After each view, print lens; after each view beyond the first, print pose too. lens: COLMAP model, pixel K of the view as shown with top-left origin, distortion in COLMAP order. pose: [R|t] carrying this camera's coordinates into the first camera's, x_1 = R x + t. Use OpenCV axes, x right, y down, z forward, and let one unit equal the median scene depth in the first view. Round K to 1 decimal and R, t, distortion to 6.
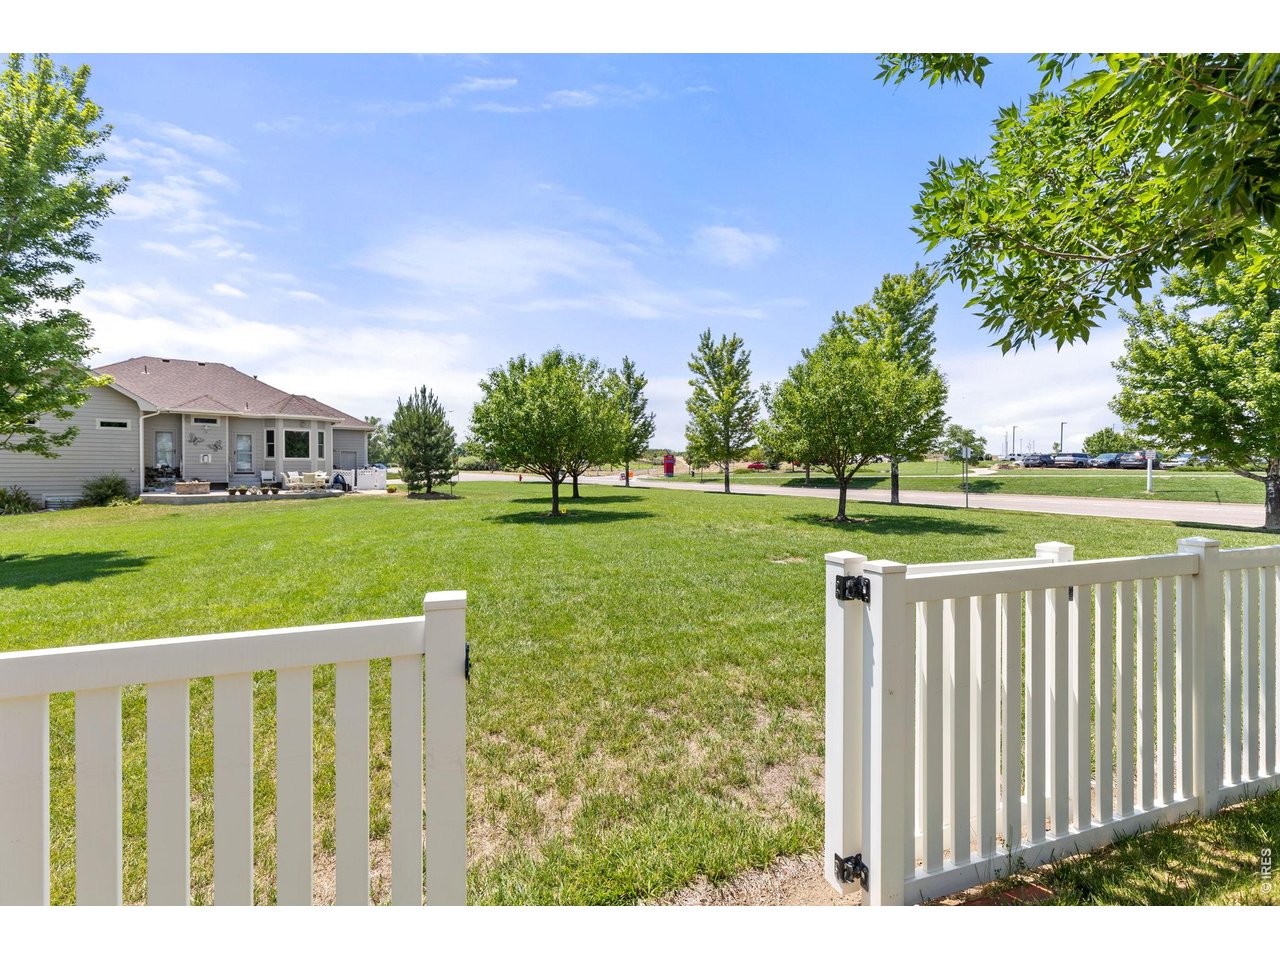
lens RADIAL K [[580.0, 0, 638.9], [0, 580.0, 477.5], [0, 0, 1]] dist [0.001902, -0.000033]
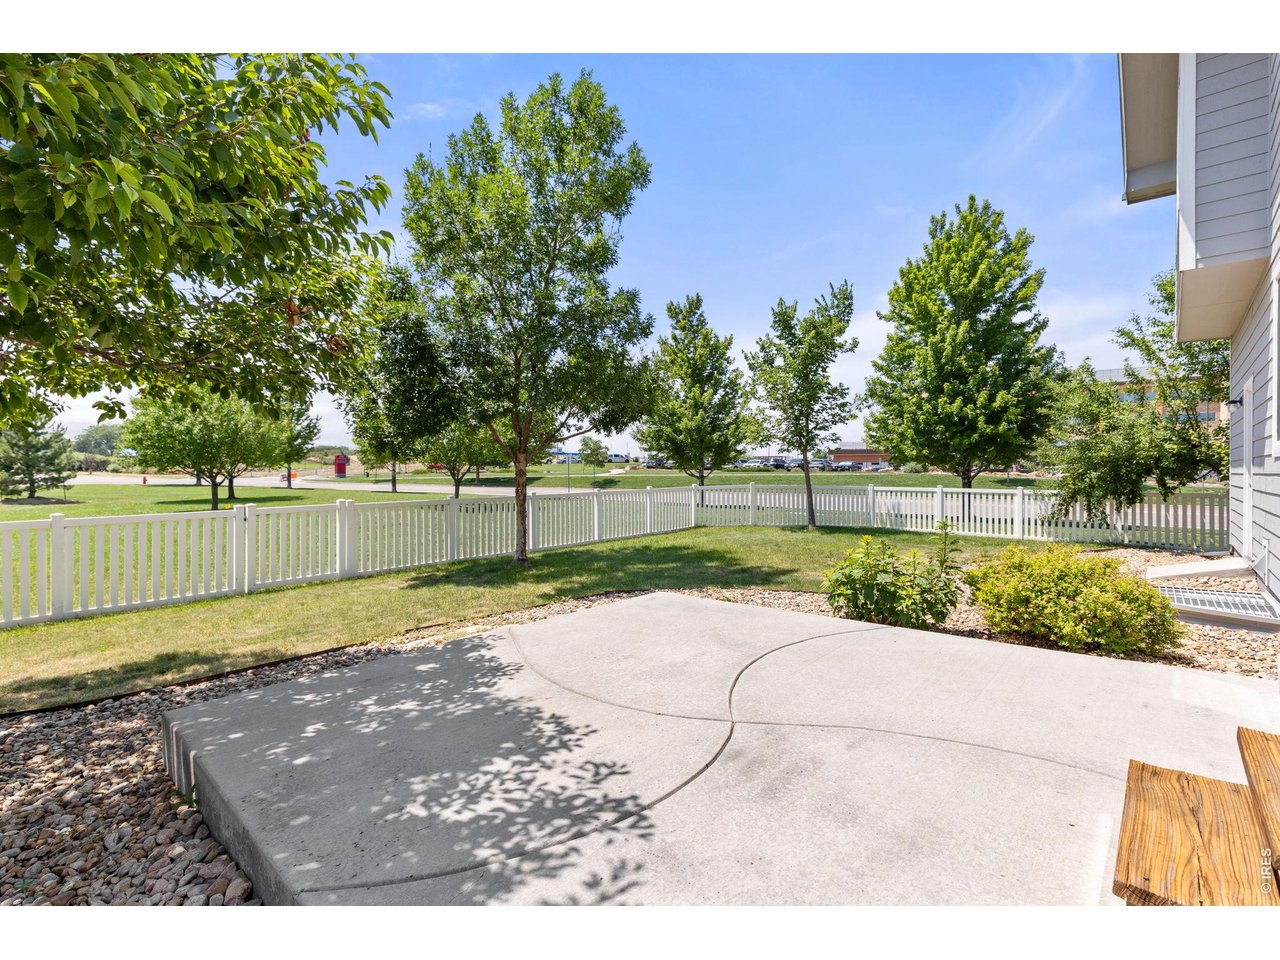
lens RADIAL K [[580.0, 0, 646.4], [0, 580.0, 475.7], [0, 0, 1]] dist [0.001902, -0.000033]
pose [[0.863211, -0.005053, 0.504819, 0.010107], [0.005881, 0.999983, -0.000048, -0.002856], [-0.504810, 0.003010, 0.863225, -0.273802]]
